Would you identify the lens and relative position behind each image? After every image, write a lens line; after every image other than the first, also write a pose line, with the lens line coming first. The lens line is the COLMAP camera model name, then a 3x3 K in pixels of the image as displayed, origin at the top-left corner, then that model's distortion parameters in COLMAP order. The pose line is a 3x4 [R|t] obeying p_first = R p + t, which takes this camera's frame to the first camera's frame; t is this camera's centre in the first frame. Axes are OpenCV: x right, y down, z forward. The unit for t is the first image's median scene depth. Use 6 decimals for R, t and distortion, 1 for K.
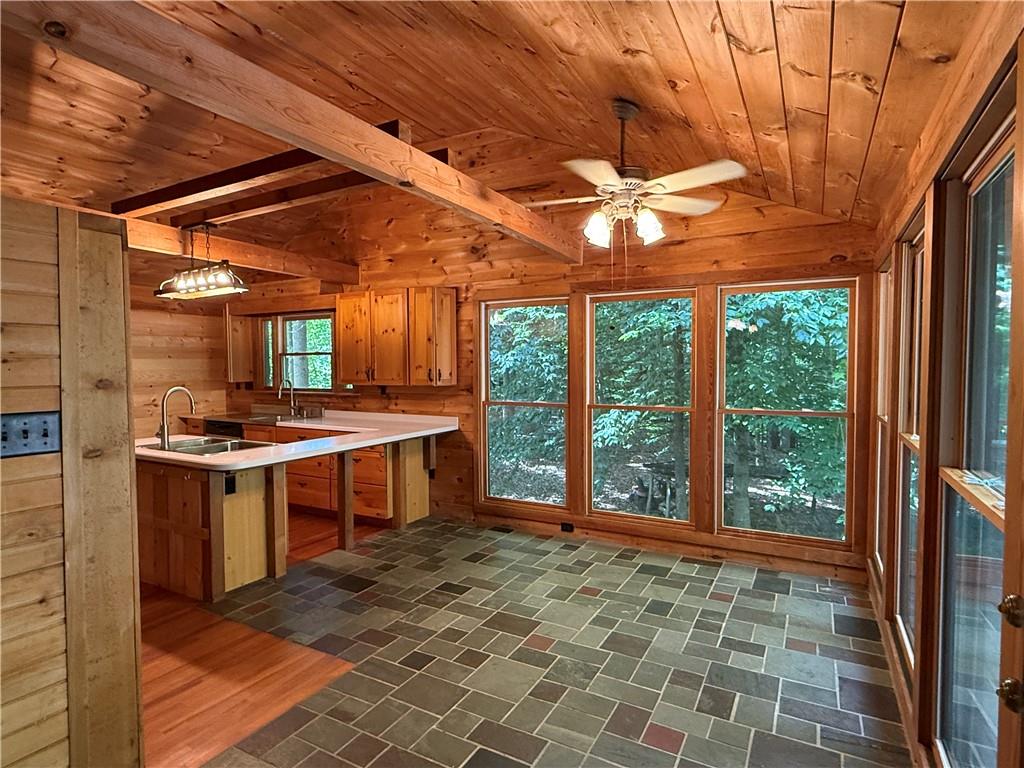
lens RADIAL K [[552.5, 0, 511.6], [0, 552.5, 386.7], [0, 0, 1]] dist [-0.001401, 0.002301]
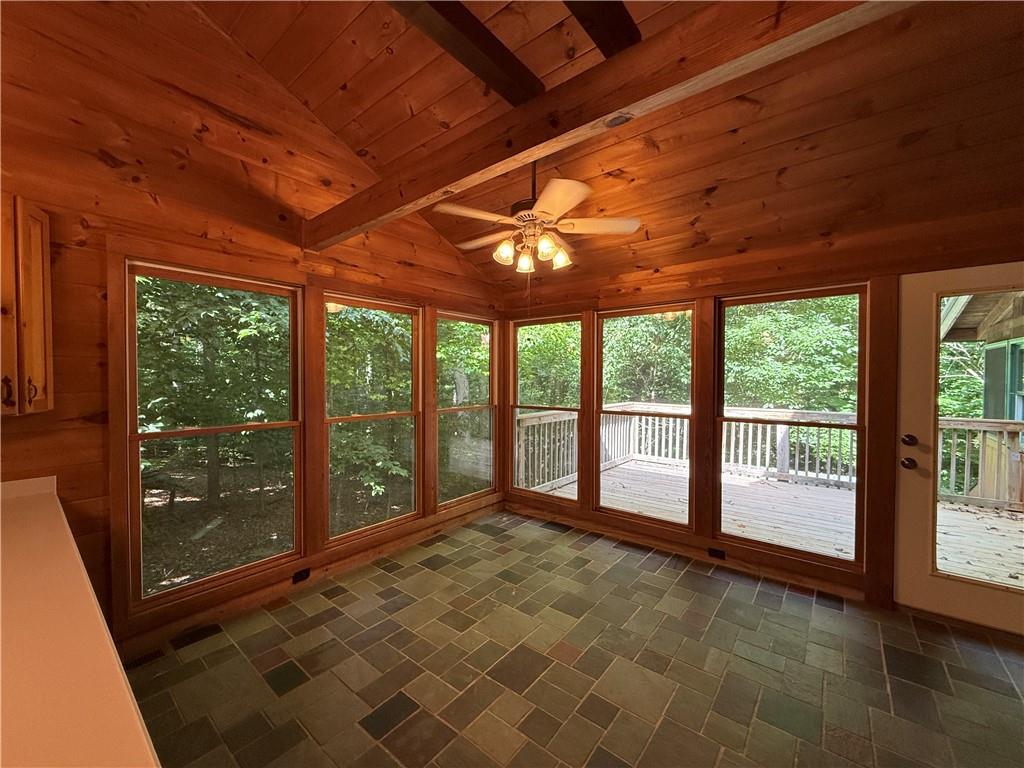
lens RADIAL K [[409.8, 0, 508.7], [0, 409.8, 389.9], [0, 0, 1]] dist [-0.001995, -0.000060]
pose [[0.210652, -0.031971, 0.977038, -0.381679], [0.052453, 0.998395, 0.021360, -0.008367], [-0.976153, 0.046749, 0.211991, 0.542250]]
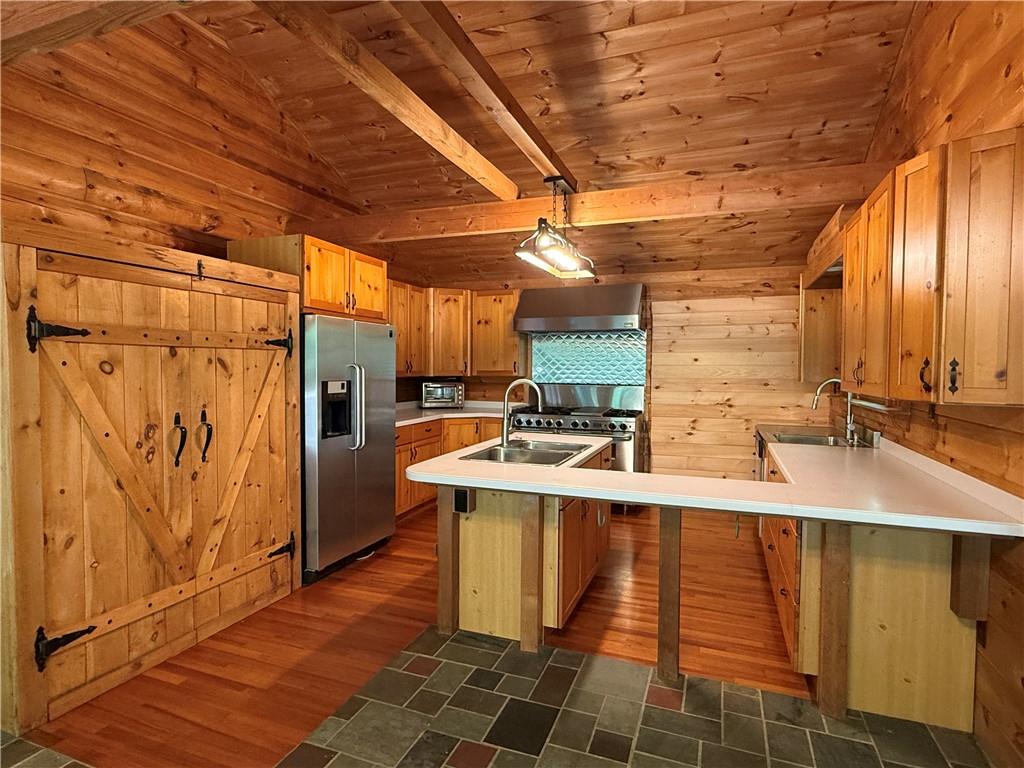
lens RADIAL K [[552.5, 0, 514.9], [0, 552.5, 384.5], [0, 0, 1]] dist [-0.001401, 0.002301]
pose [[0.136990, 0.037950, -0.989845, 0.199746], [-0.045696, 0.998444, 0.031956, -0.013914], [0.989518, 0.040854, 0.138511, 0.659873]]
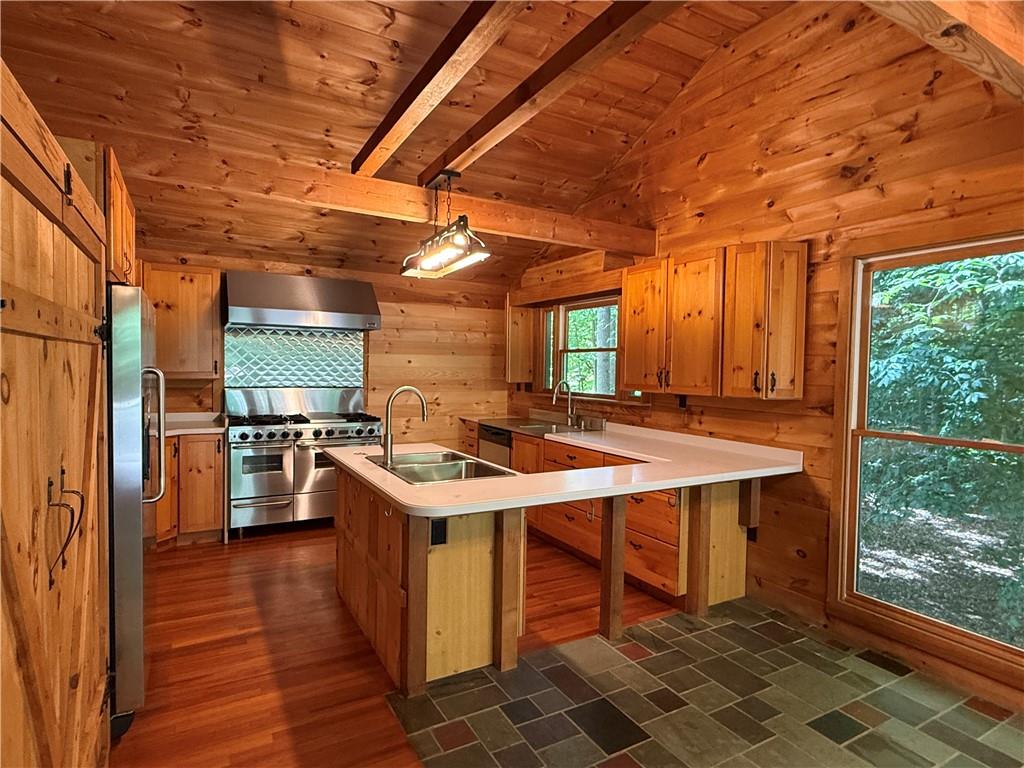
lens RADIAL K [[552.5, 0, 504.7], [0, 552.5, 385.3], [0, 0, 1]] dist [-0.001401, 0.002301]
pose [[0.845889, 0.036568, -0.532105, -0.055084], [-0.042055, 0.999114, 0.001807, -0.006183], [0.531699, 0.020849, 0.846677, 0.314091]]
